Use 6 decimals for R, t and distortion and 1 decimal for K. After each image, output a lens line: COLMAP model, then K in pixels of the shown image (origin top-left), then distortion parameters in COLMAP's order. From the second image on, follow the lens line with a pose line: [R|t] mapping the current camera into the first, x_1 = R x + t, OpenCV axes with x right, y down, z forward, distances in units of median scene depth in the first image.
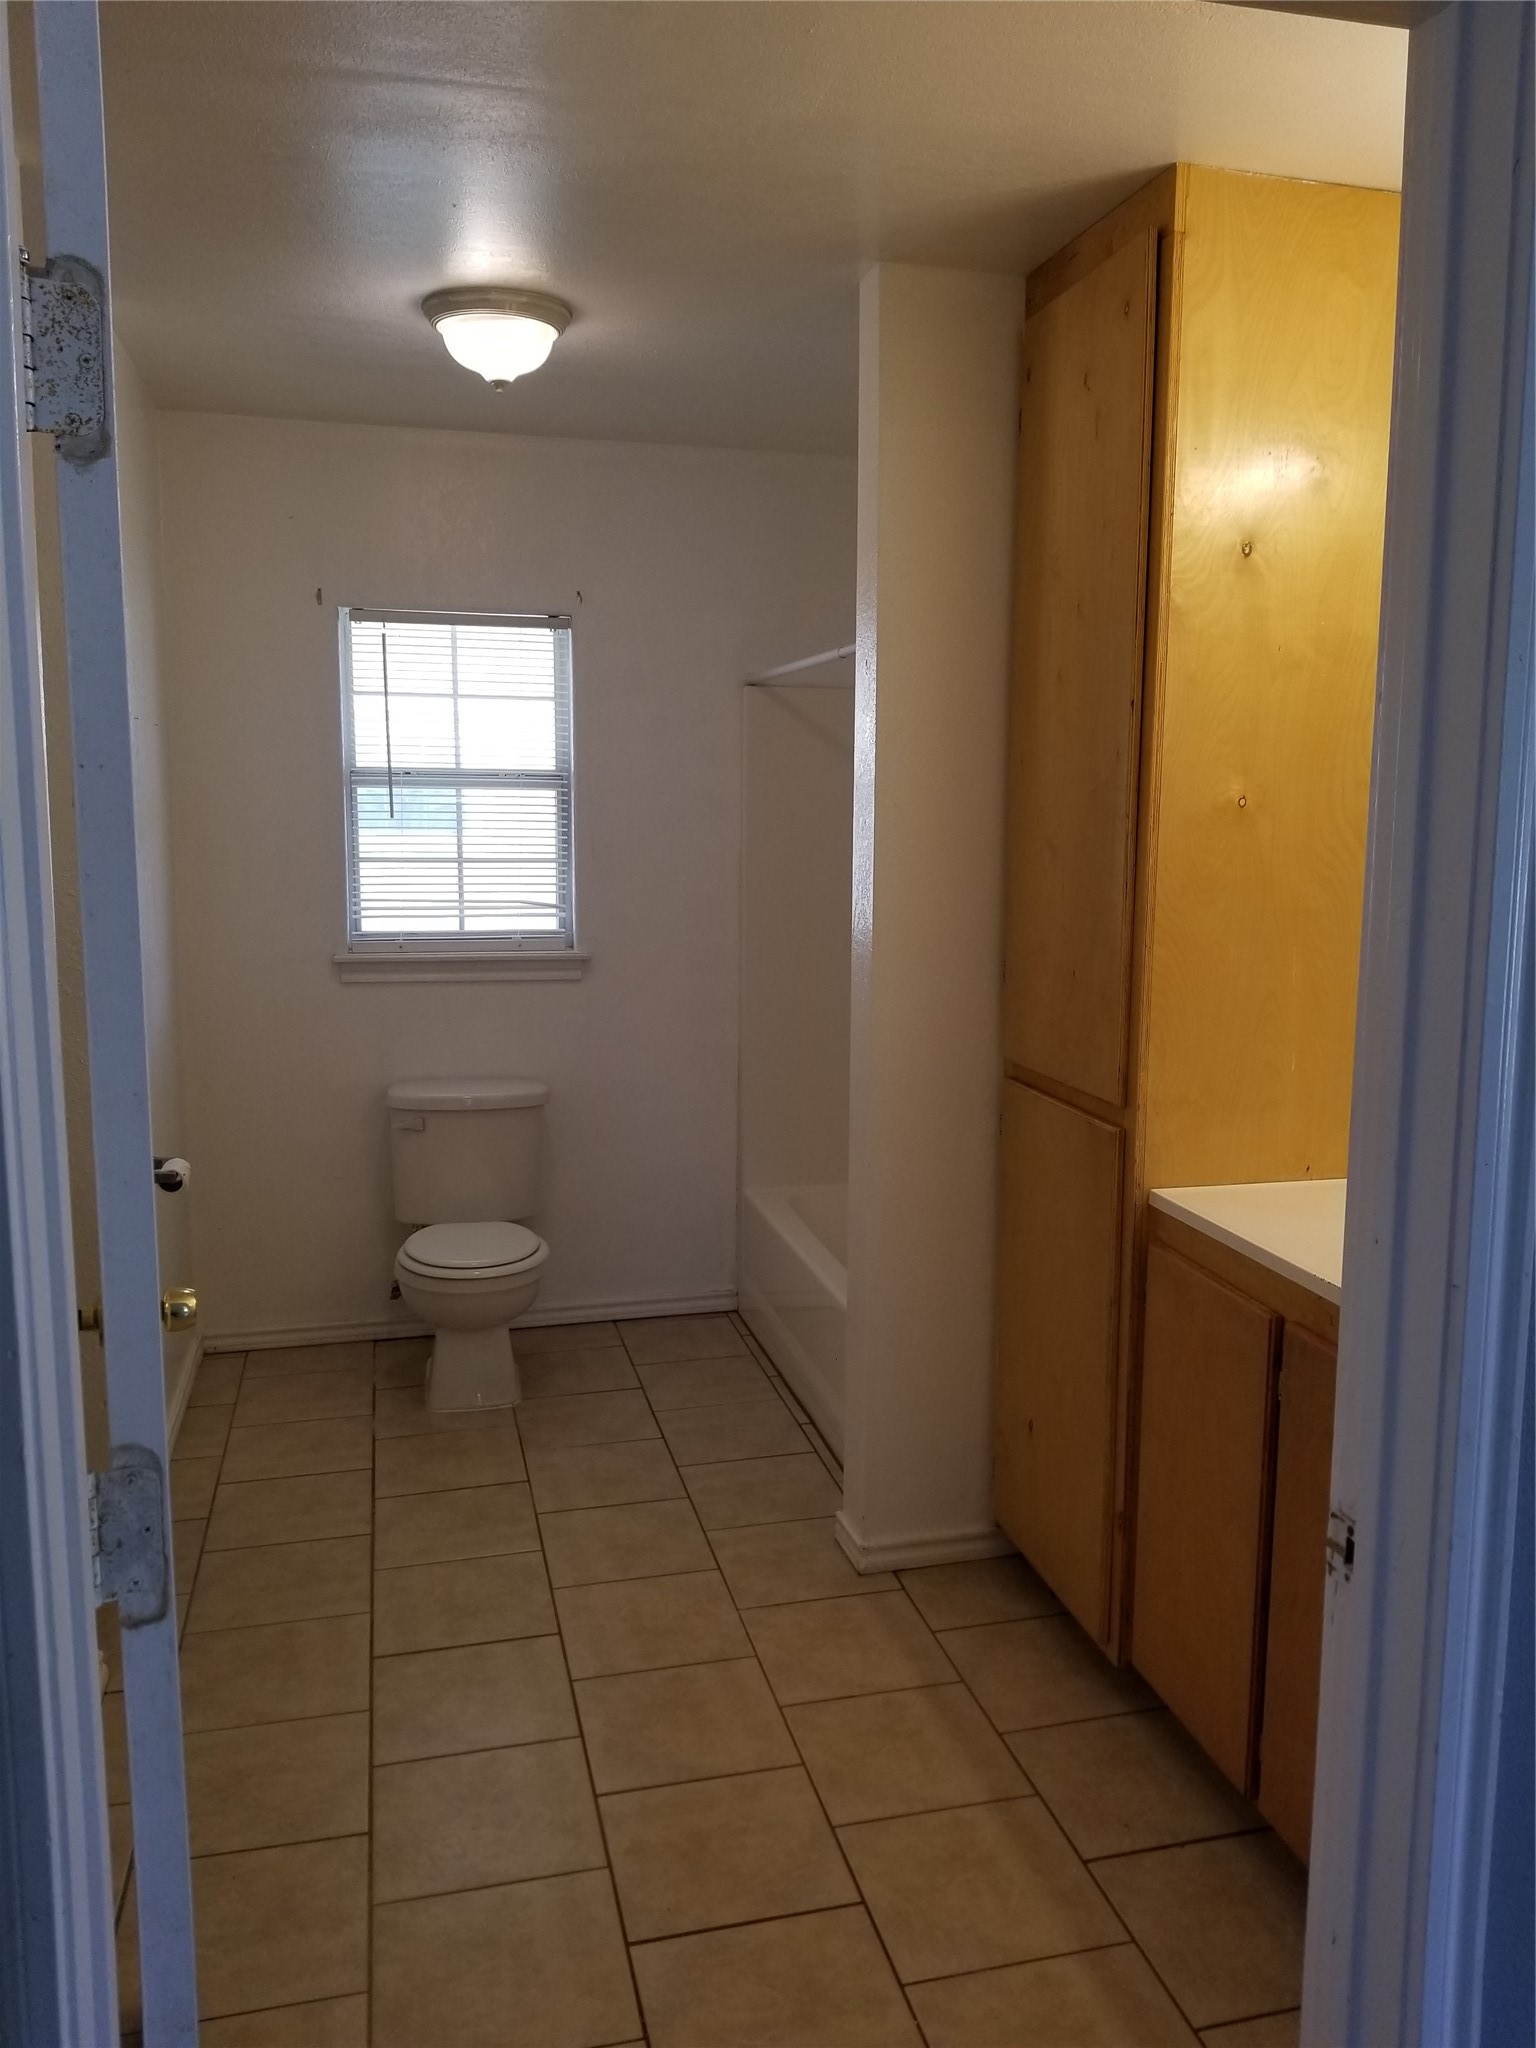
lens RADIAL K [[1612.5, 0, 779.8], [0, 1612.5, 1029.2], [0, 0, 1]] dist [-0.002733, -0.041272]
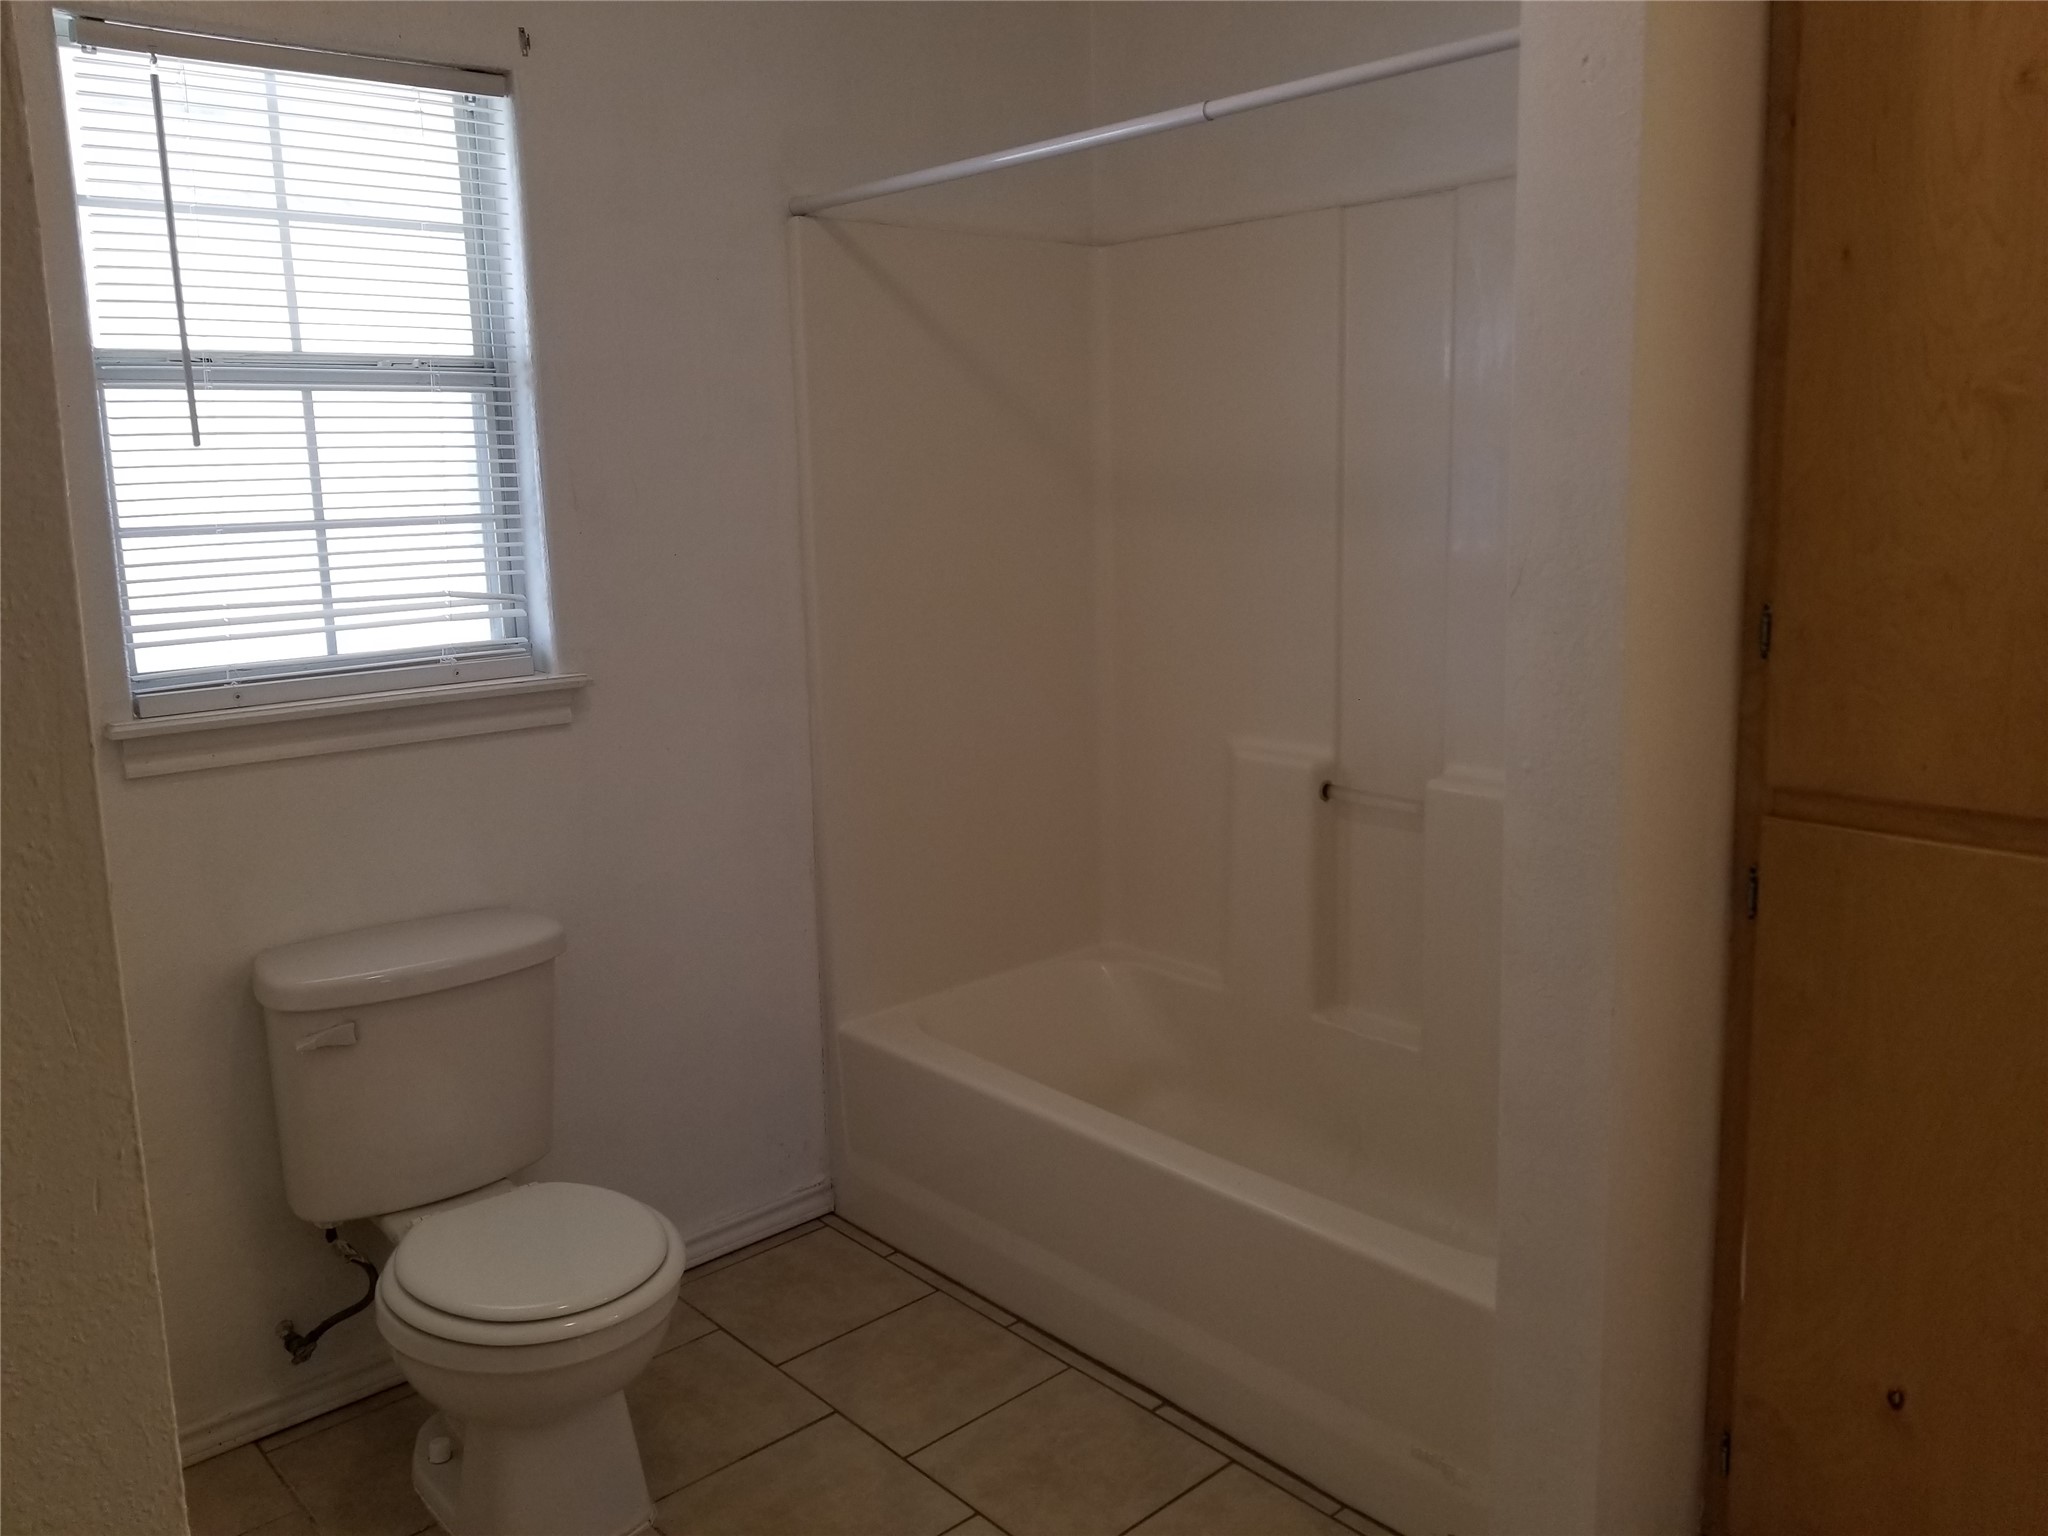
lens RADIAL K [[1612.5, 0, 943.5], [0, 1612.5, 733.3], [0, 0, 1]] dist [-0.002733, -0.041272]
pose [[0.881087, -0.109175, 0.460182, -0.270885], [0.096120, 0.994022, 0.051789, -0.044020], [-0.463085, -0.001398, 0.886313, 0.432037]]
